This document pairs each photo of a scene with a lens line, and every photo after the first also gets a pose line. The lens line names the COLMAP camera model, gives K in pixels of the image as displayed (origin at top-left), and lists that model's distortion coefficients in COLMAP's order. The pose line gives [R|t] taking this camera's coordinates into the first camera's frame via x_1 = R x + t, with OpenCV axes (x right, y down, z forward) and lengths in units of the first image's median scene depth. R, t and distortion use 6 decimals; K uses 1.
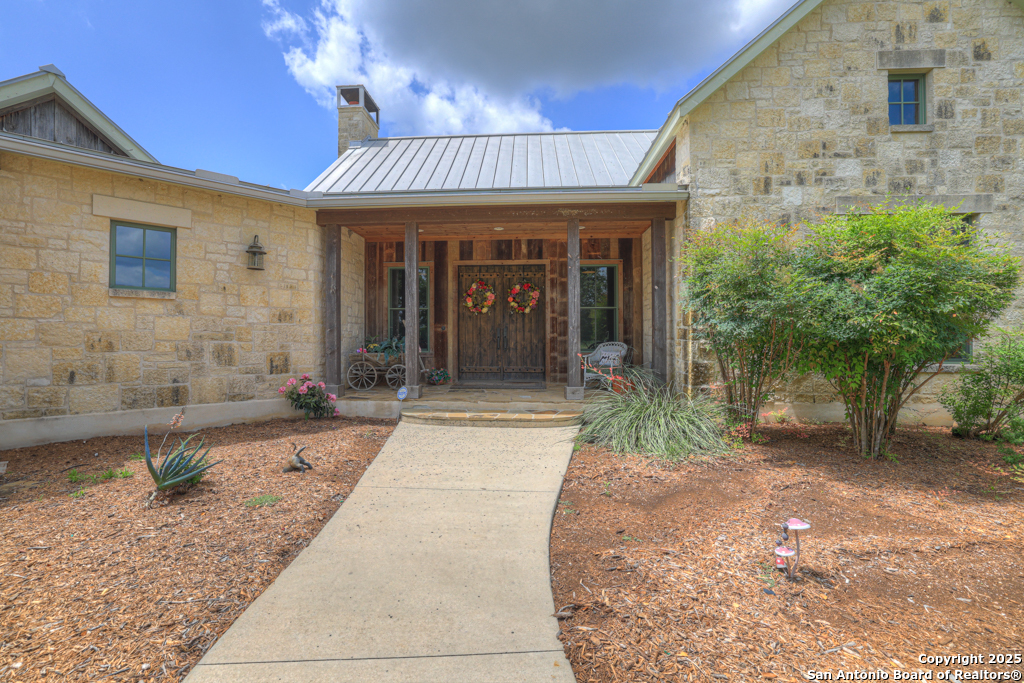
lens RADIAL K [[453.1, 0, 512.0], [0, 453.1, 341.5], [0, 0, 1]] dist [-0.031212, 0.015790]
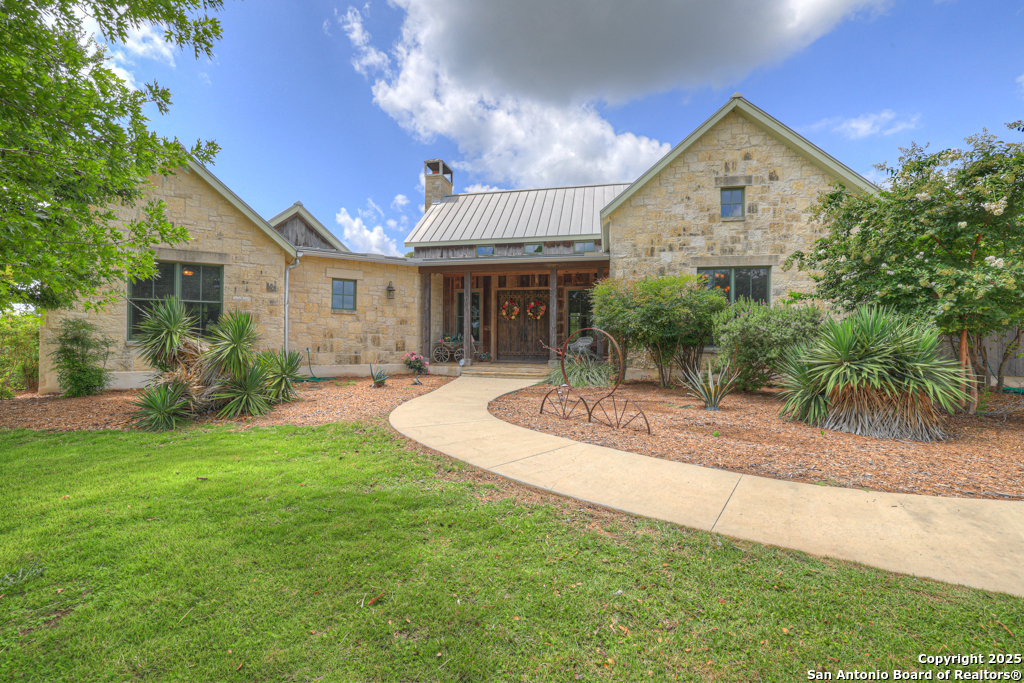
lens RADIAL K [[442.6, 0, 512.0], [0, 442.6, 341.5], [0, 0, 1]] dist [-0.001512, -0.000023]
pose [[0.987628, 0.008317, -0.156592, 0.285638], [-0.008470, 0.999964, -0.000313, 0.028539], [0.156583, 0.001635, 0.987663, -0.898244]]
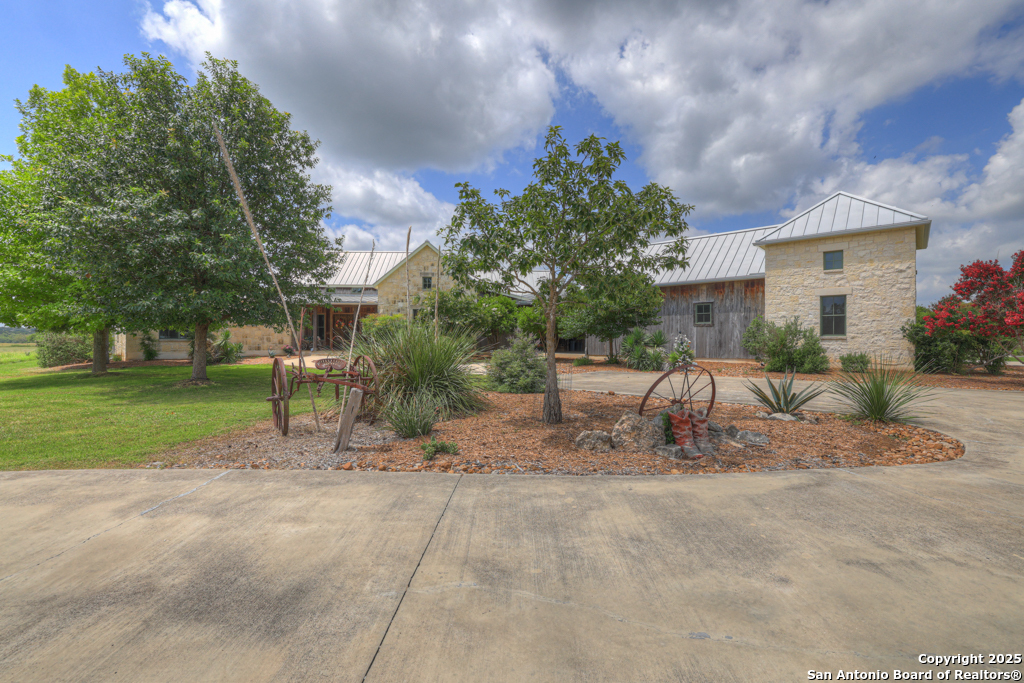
lens RADIAL K [[443.8, 0, 512.0], [0, 443.8, 341.5], [0, 0, 1]] dist [-0.075536, 0.035480]
pose [[0.997619, 0.013163, 0.067694, 1.413901], [-0.013197, 0.999913, 0.000054, 0.018603], [-0.067688, -0.000947, 0.997706, -3.339687]]
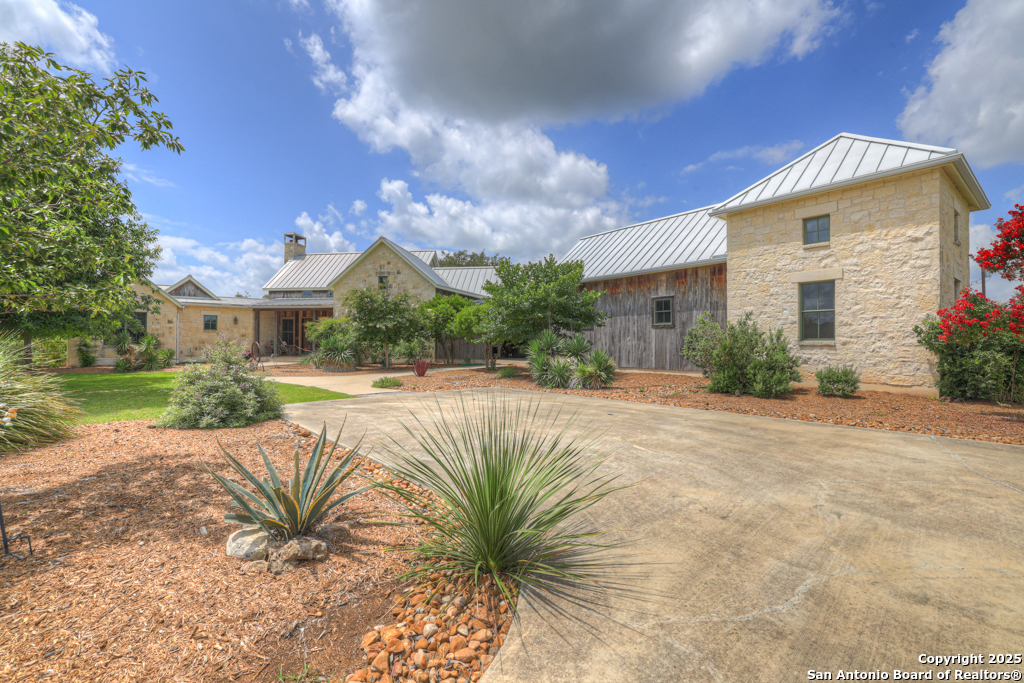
lens RADIAL K [[443.8, 0, 512.0], [0, 443.8, 341.5], [0, 0, 1]] dist [-0.075536, 0.035480]
pose [[0.996257, 0.010983, -0.085743, 2.350638], [-0.011482, 0.999920, -0.005327, -0.011513], [0.085678, 0.006292, 0.996303, -2.795690]]
